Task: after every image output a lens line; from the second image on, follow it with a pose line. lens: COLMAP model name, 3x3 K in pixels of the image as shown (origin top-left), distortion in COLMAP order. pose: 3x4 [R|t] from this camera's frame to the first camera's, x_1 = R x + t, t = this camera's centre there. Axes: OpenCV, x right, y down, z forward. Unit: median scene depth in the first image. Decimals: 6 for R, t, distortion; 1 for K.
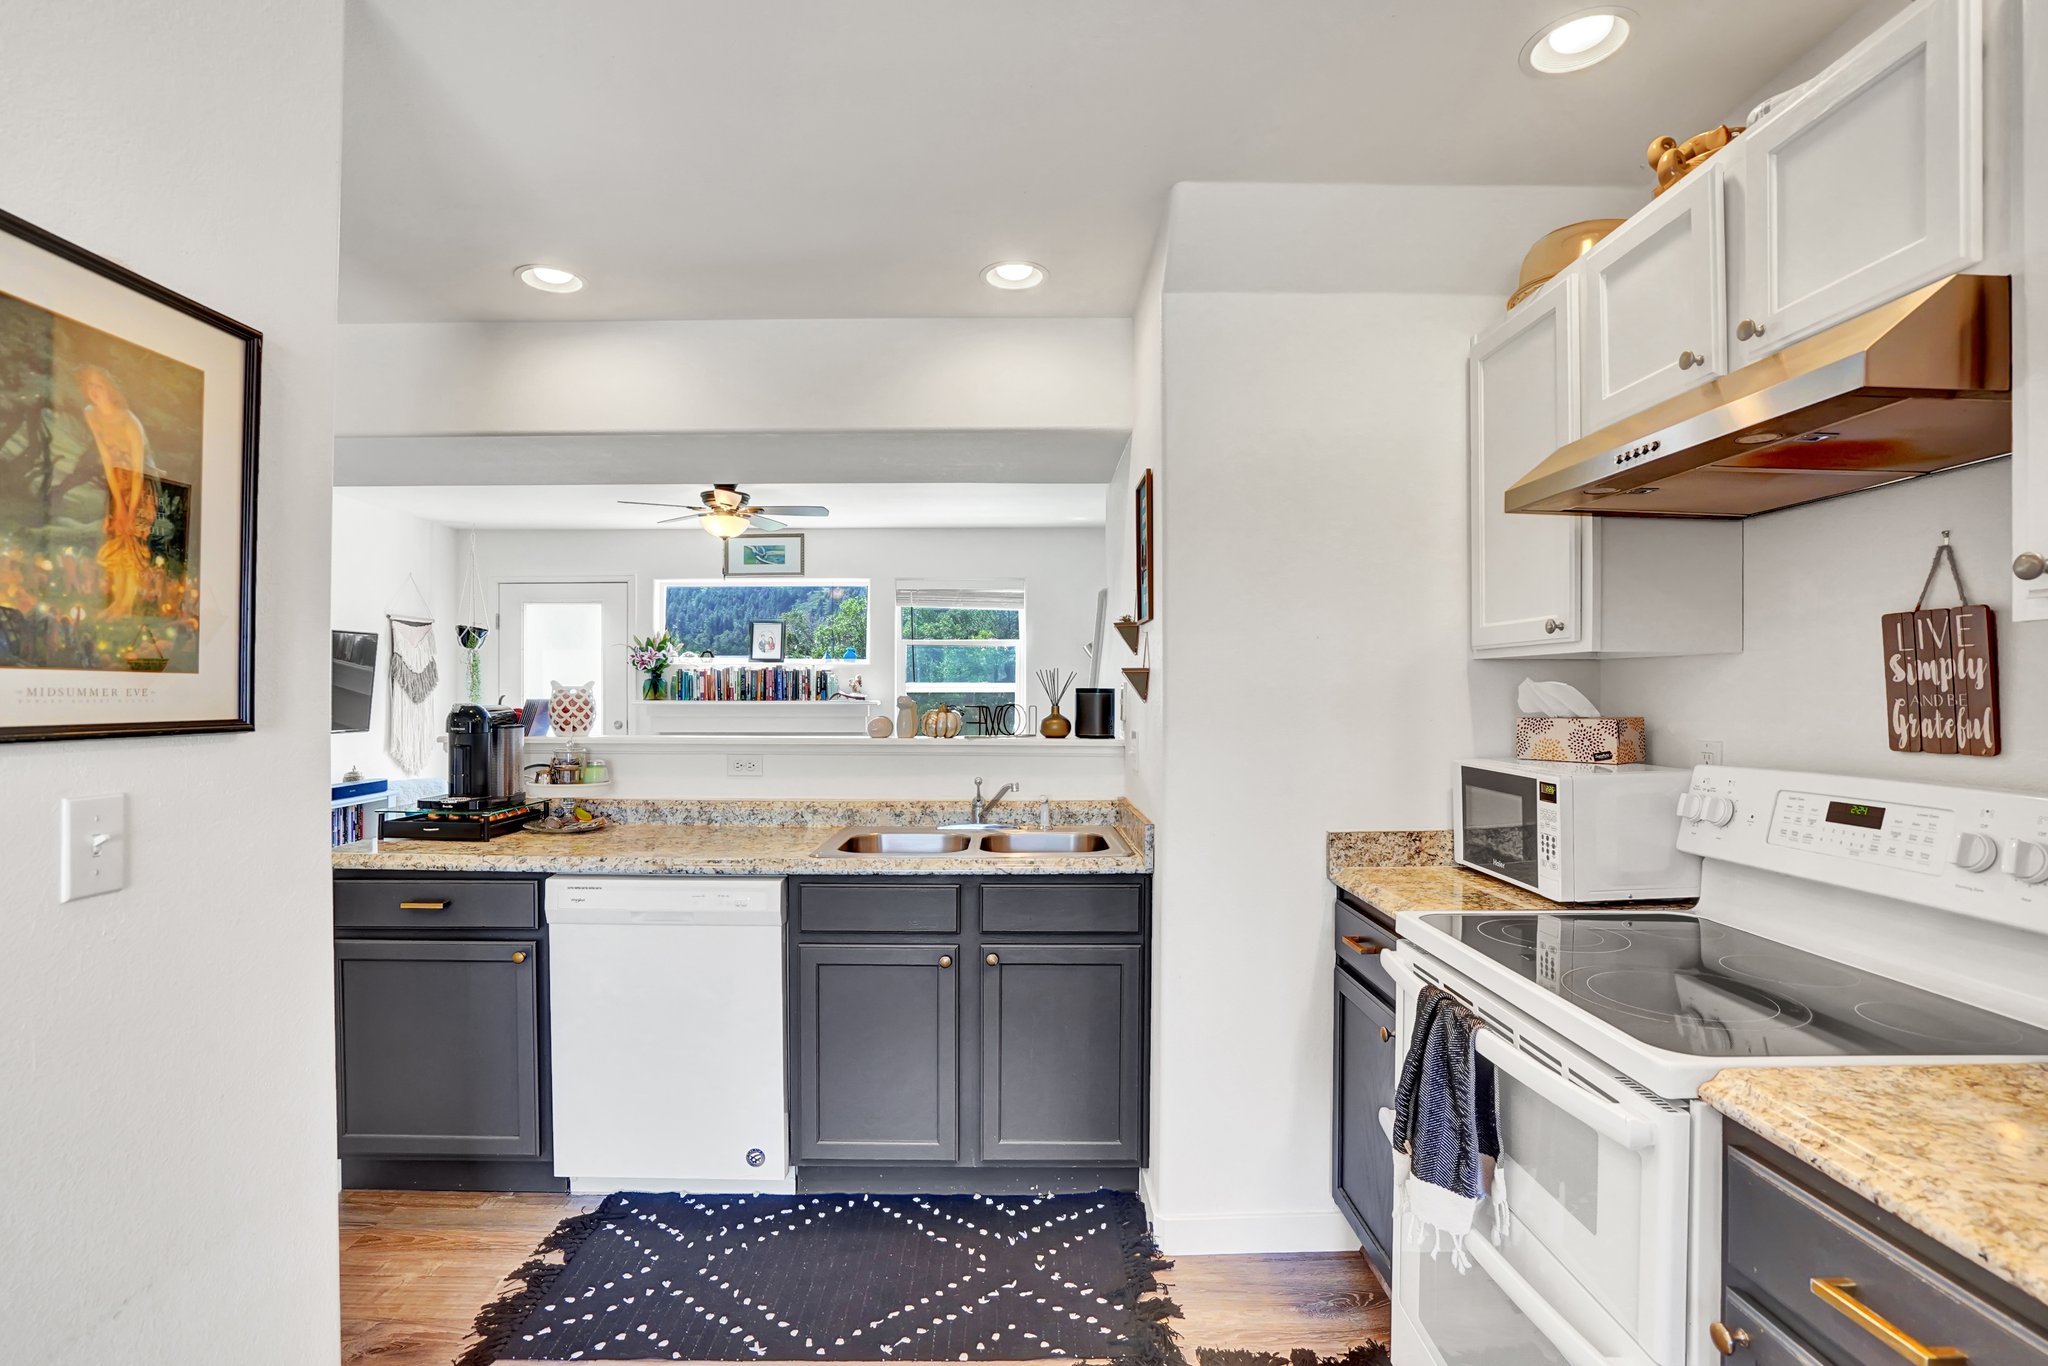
lens RADIAL K [[961.9, 0, 1017.9], [0, 961.9, 688.0], [0, 0, 1]] dist [-0.000671, 0.000102]
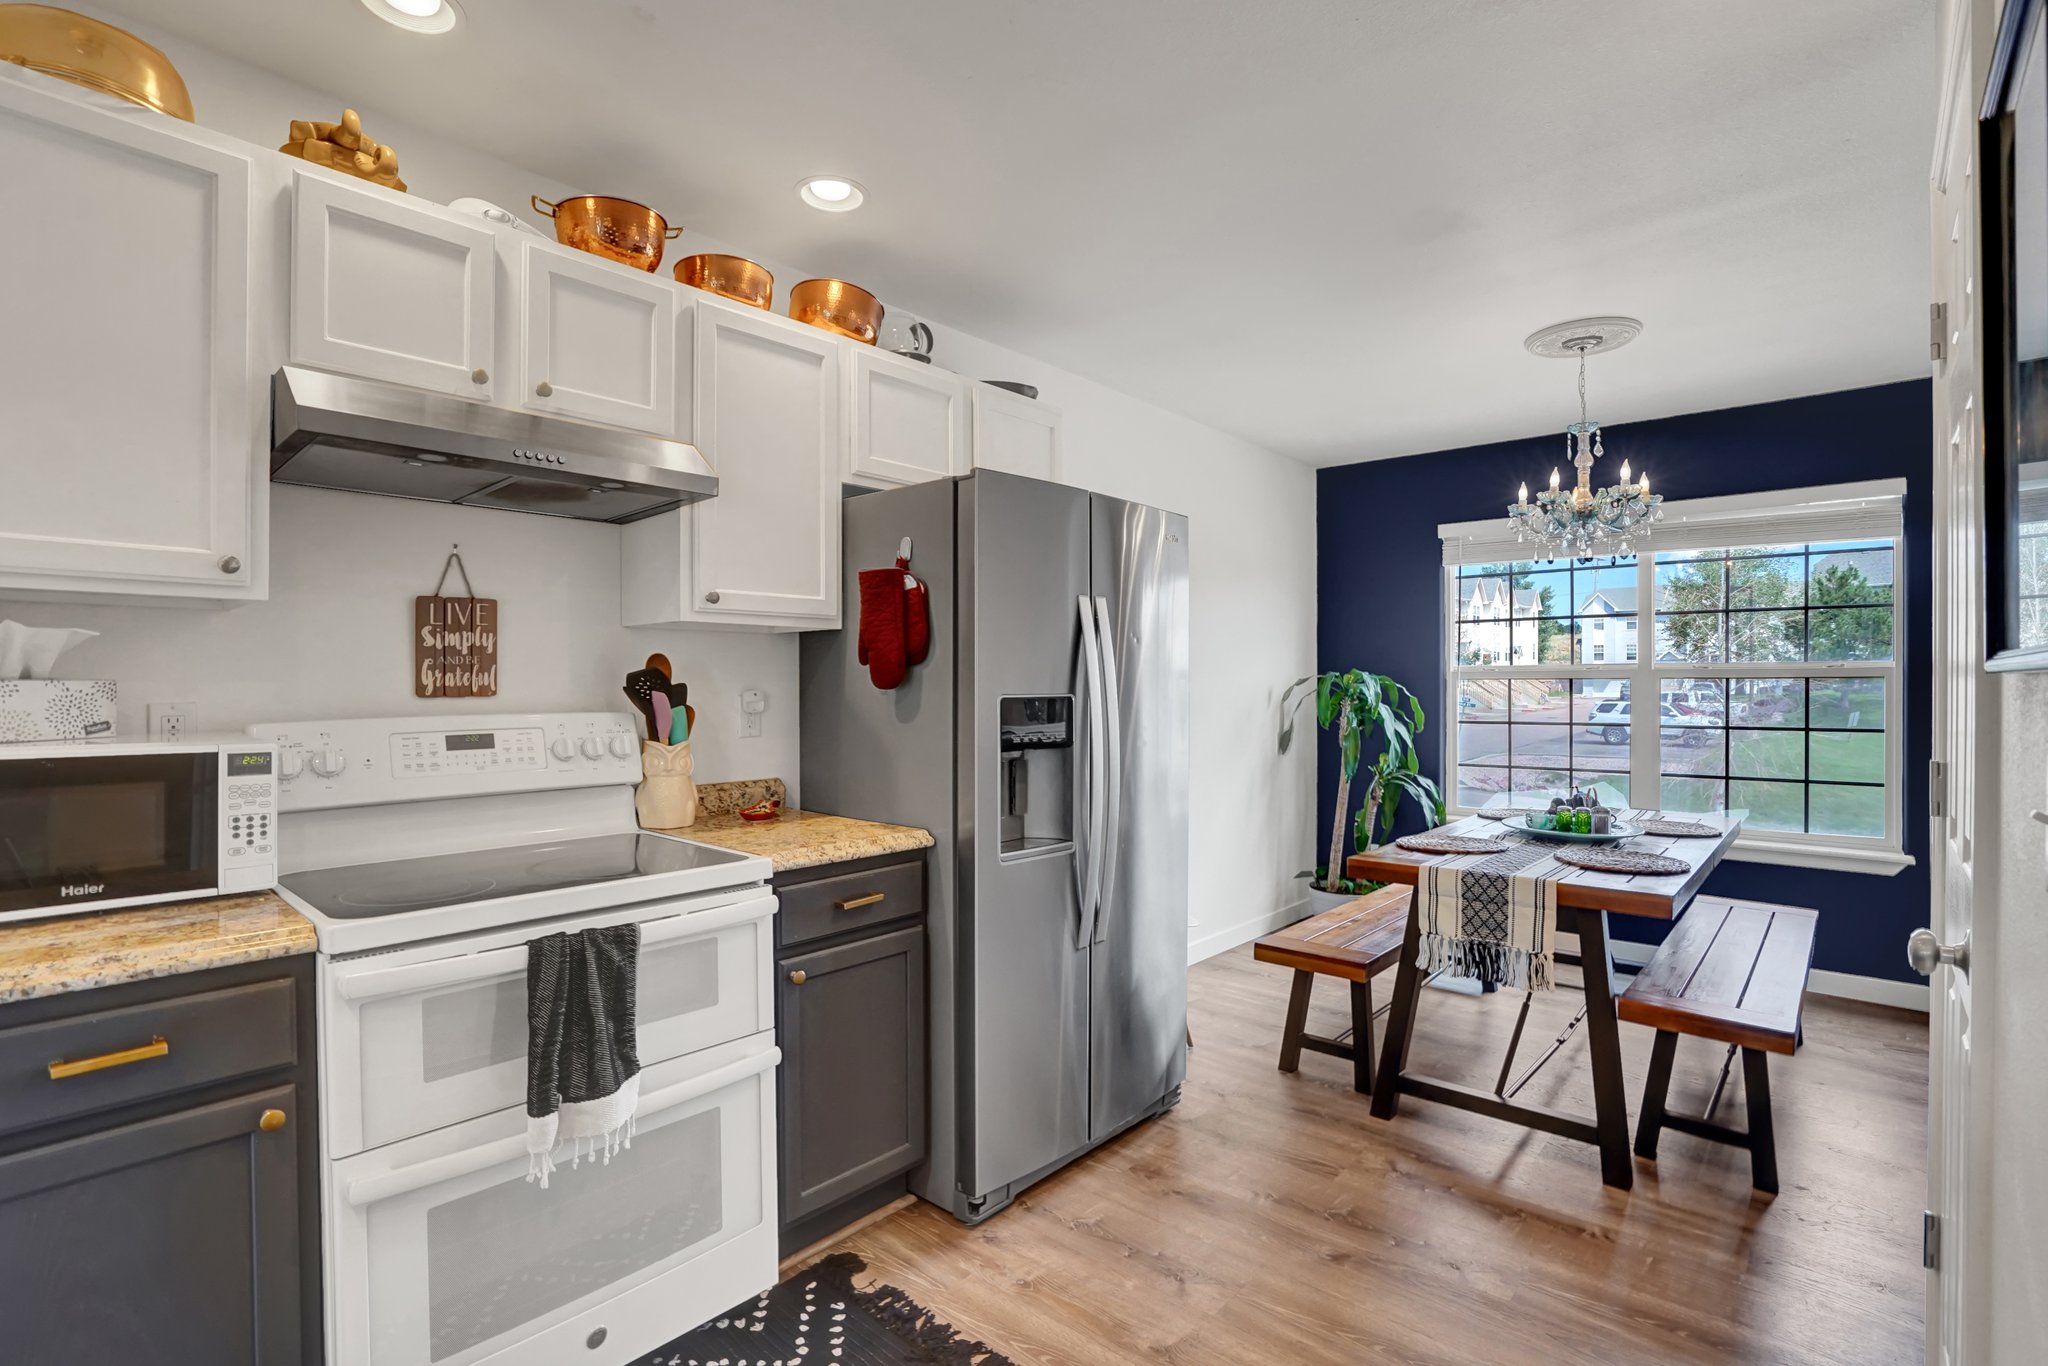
lens RADIAL K [[961.9, 0, 1026.8], [0, 961.9, 683.0], [0, 0, 1]] dist [-0.000671, 0.000102]
pose [[-0.735703, -0.000782, 0.677304, -0.467920], [-0.002895, 0.999994, -0.001990, 0.033727], [-0.677298, -0.003425, -0.735701, 1.048691]]
